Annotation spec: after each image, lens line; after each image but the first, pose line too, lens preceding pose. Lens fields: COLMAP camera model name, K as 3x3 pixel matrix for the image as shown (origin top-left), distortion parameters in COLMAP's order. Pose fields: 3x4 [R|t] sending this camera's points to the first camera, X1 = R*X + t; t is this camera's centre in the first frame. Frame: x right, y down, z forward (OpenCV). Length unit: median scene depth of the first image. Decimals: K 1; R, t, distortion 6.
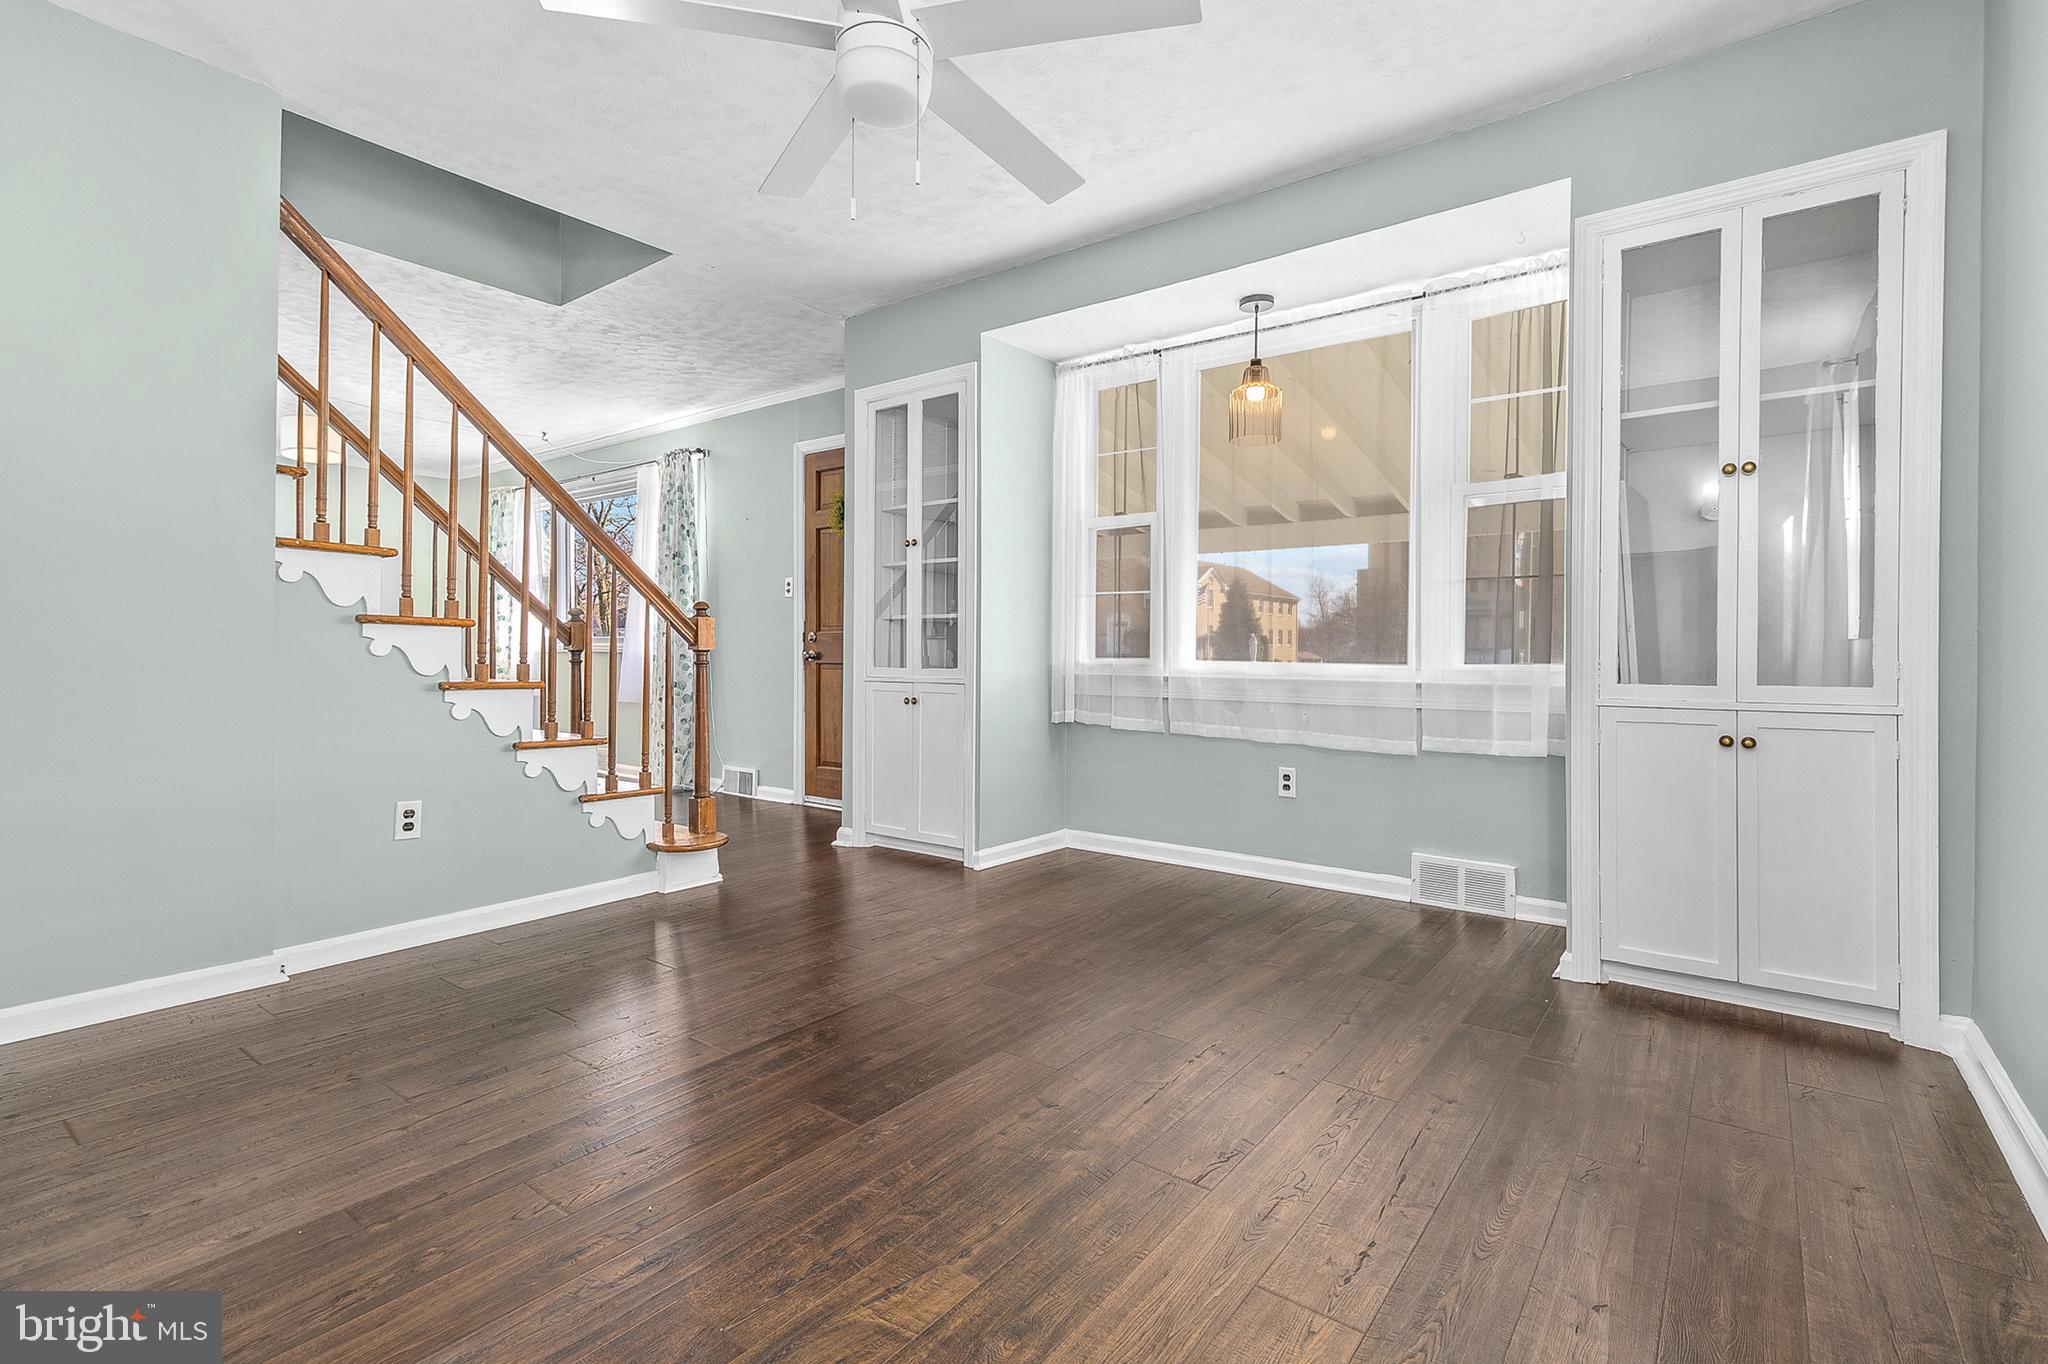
lens RADIAL K [[939.8, 0, 1060.5], [0, 939.8, 654.9], [0, 0, 1]] dist [0.004082, -0.000379]
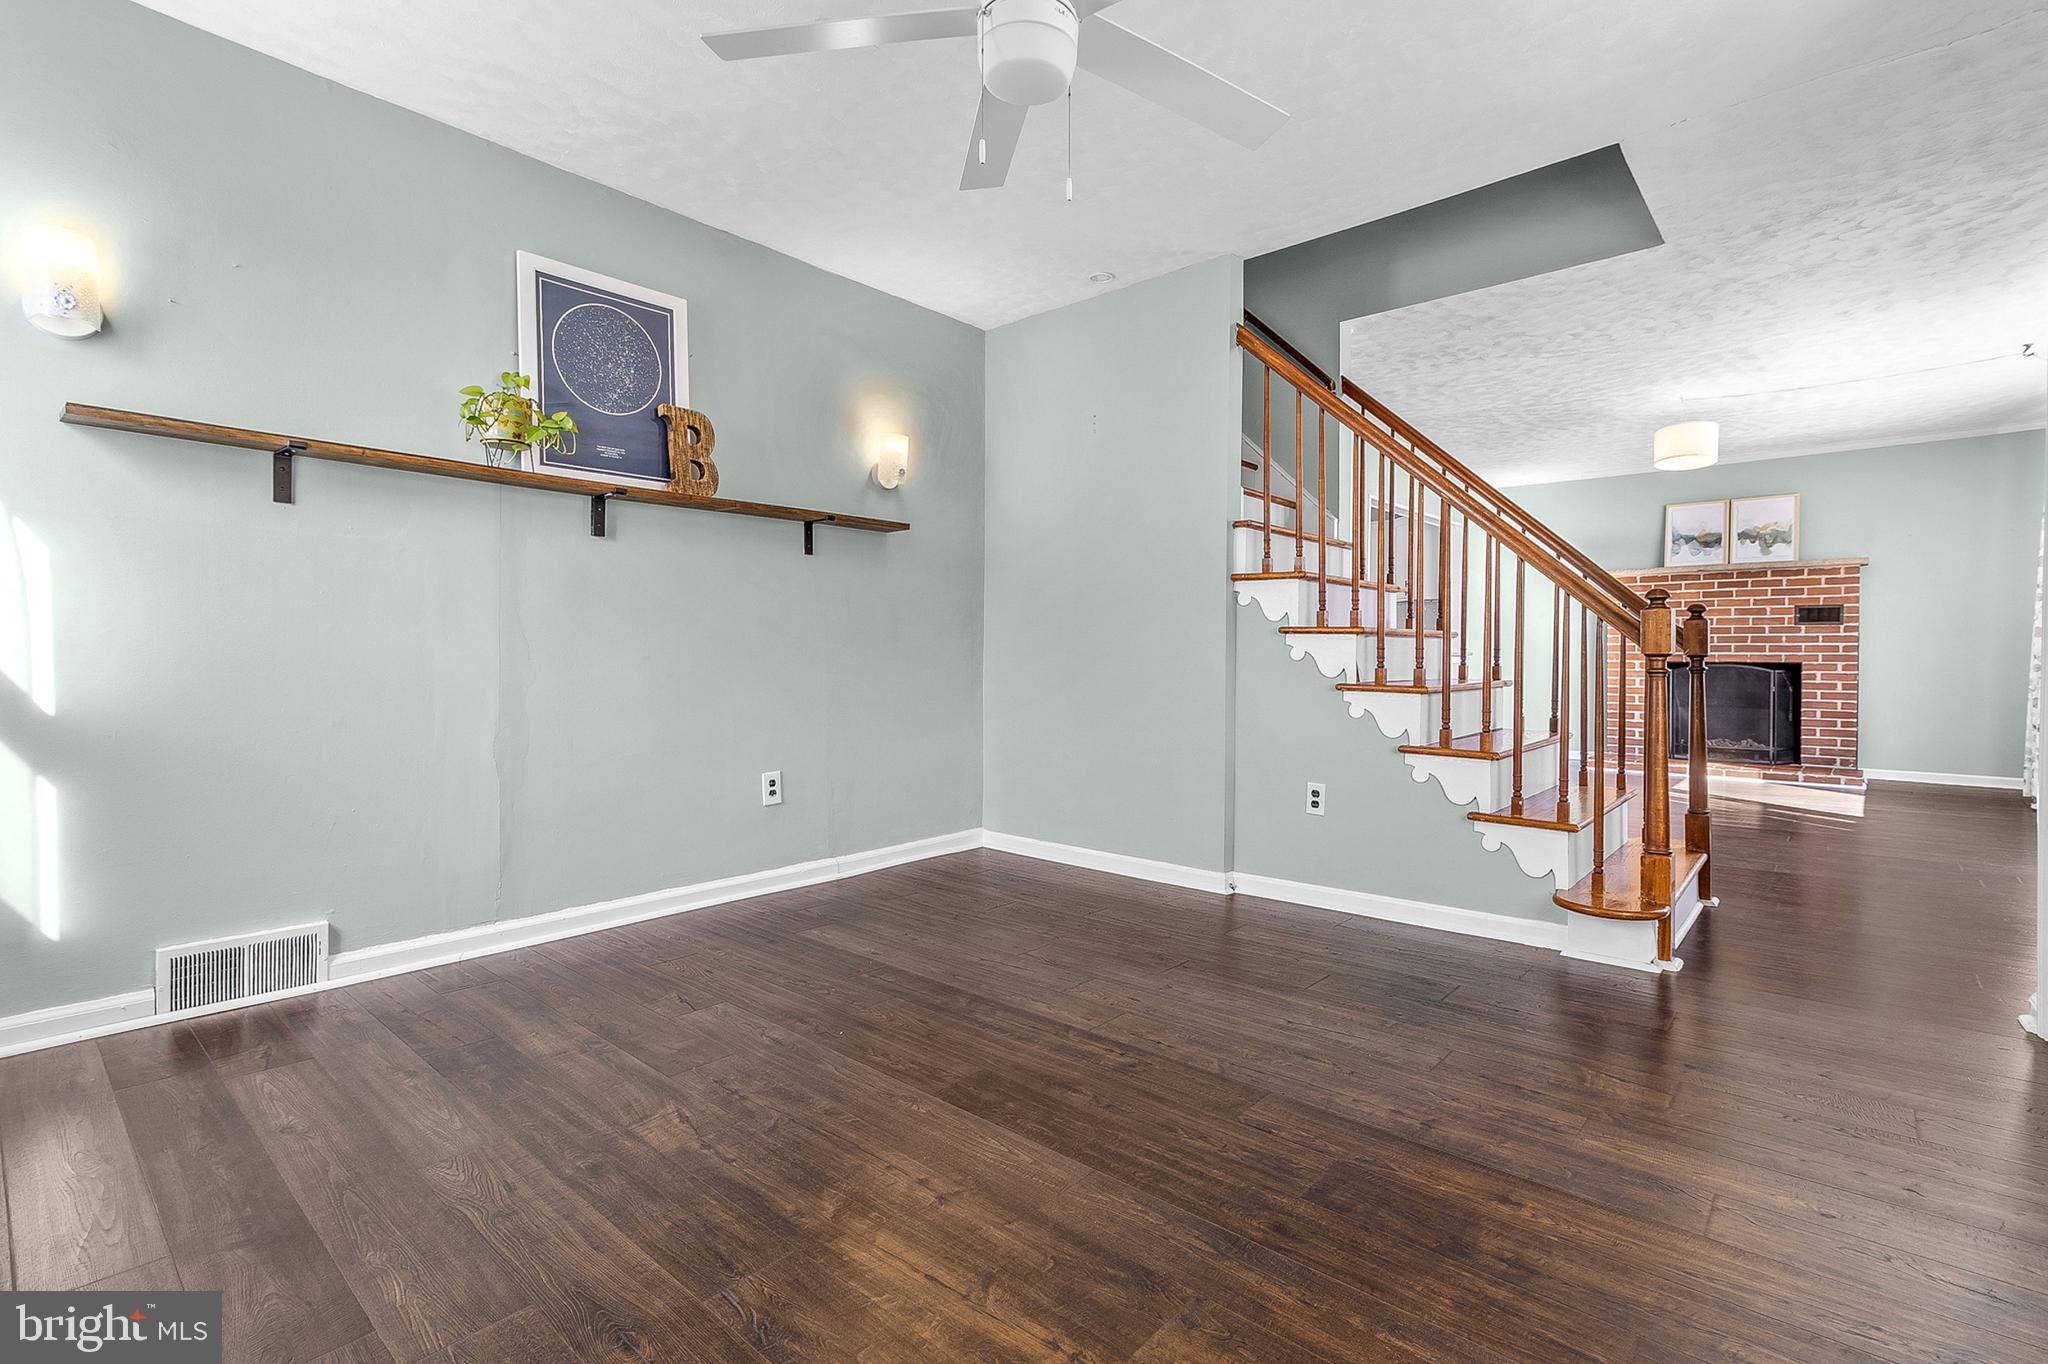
lens RADIAL K [[939.8, 0, 1017.9], [0, 939.8, 676.7], [0, 0, 1]] dist [0.004082, -0.000379]
pose [[-0.089954, 0.023518, -0.995668, 0.567592], [-0.006744, 0.999684, 0.024222, -0.005025], [0.995923, 0.008894, -0.089767, 0.801276]]
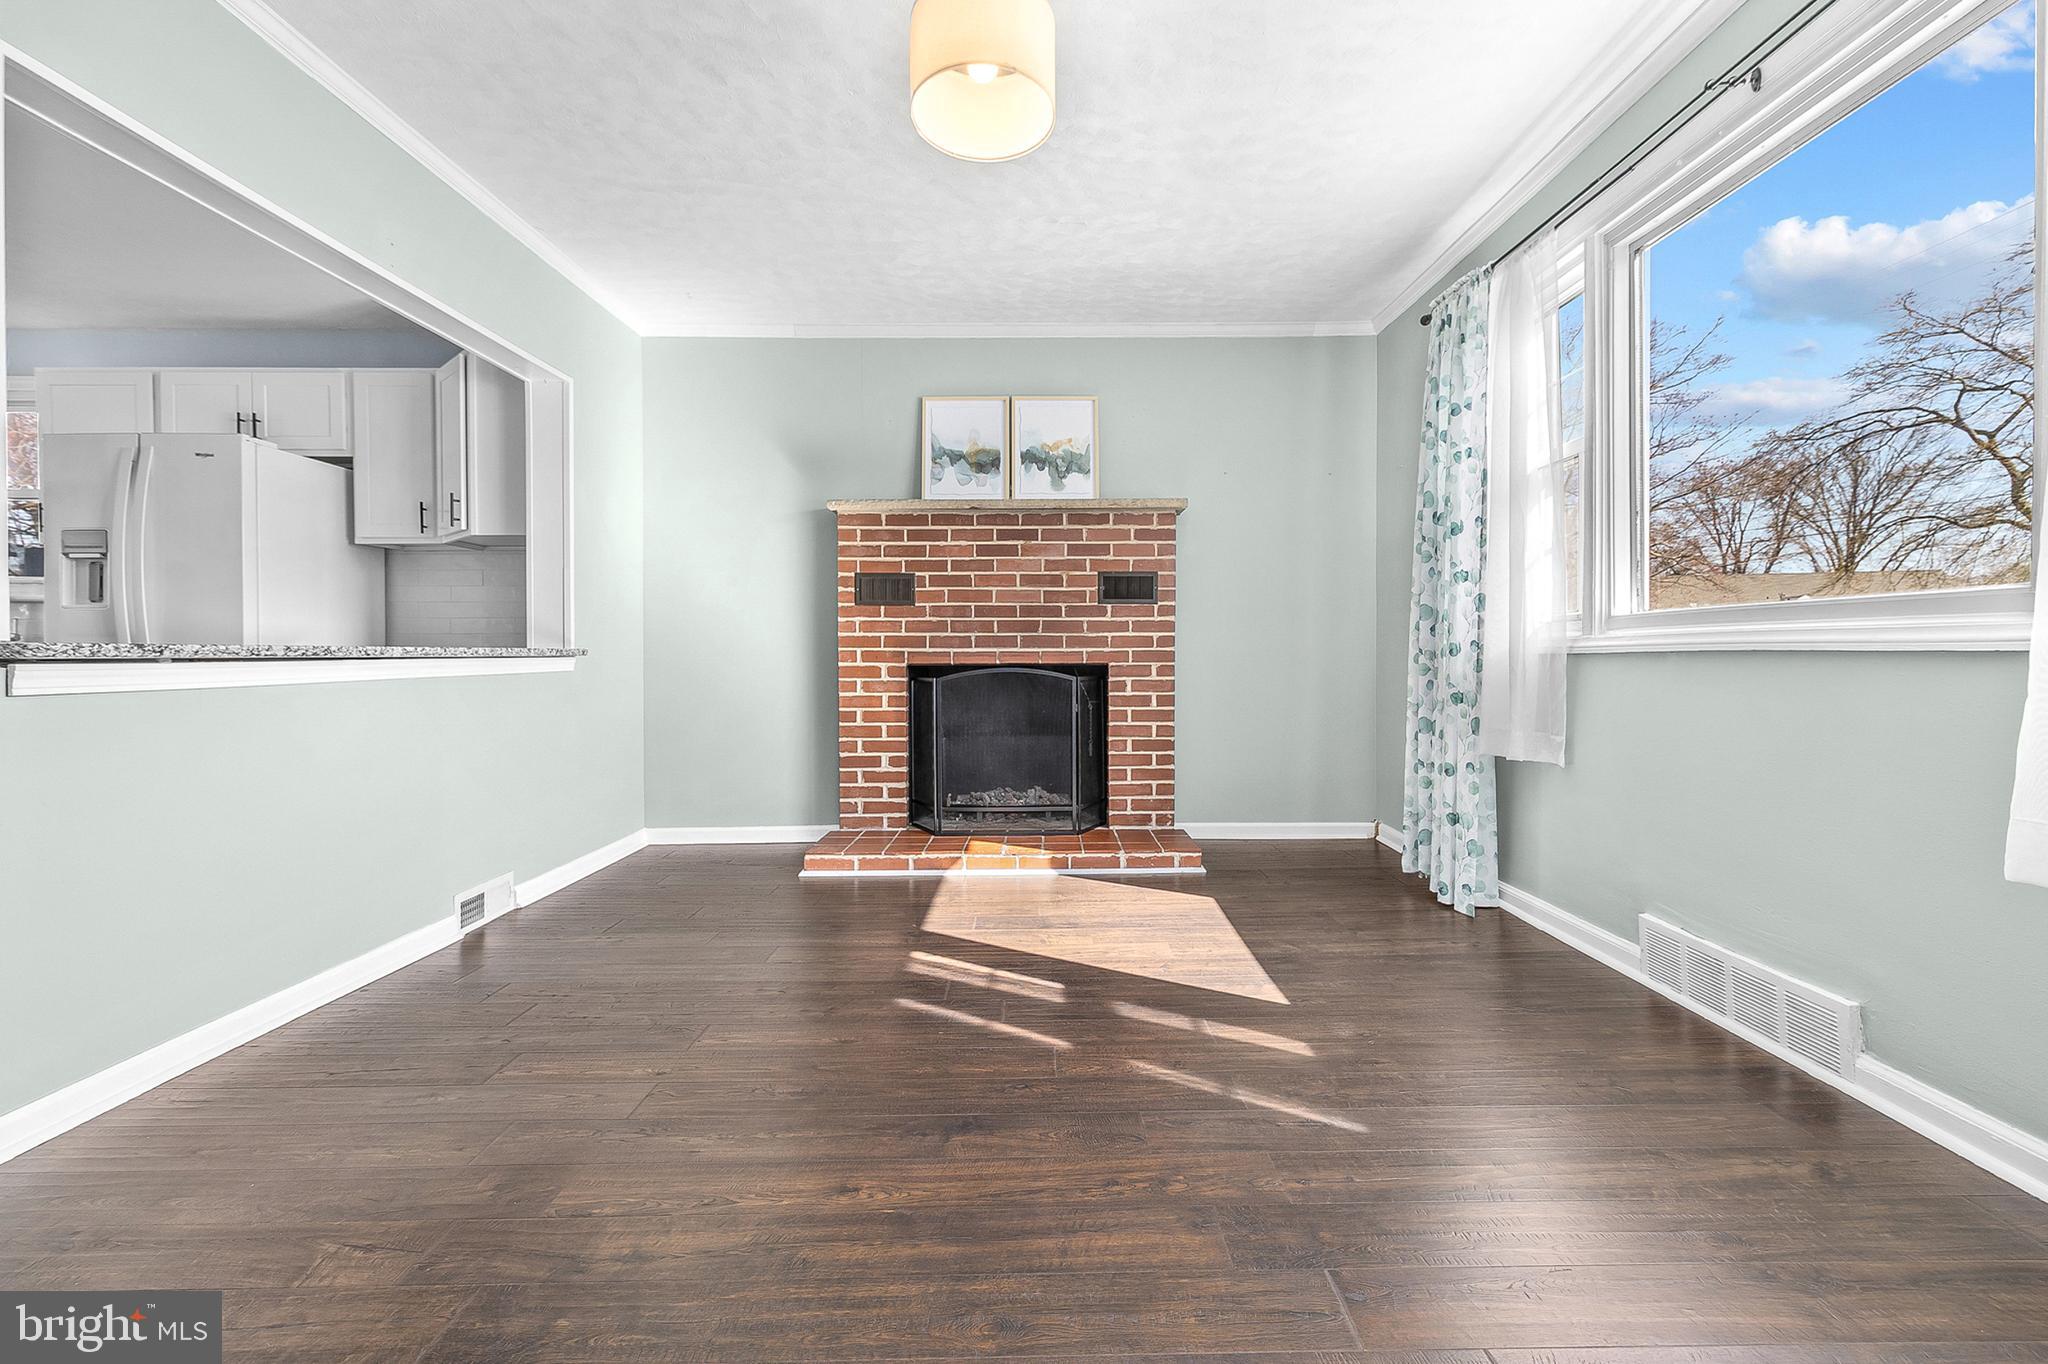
lens RADIAL K [[939.8, 0, 1035.5], [0, 939.8, 665.1], [0, 0, 1]] dist [0.004082, -0.000379]
pose [[0.608199, 0.004410, -0.793772, -1.031761], [-0.004317, 0.999988, 0.002247, 0.003836], [0.793773, 0.002060, 0.608211, 1.651888]]
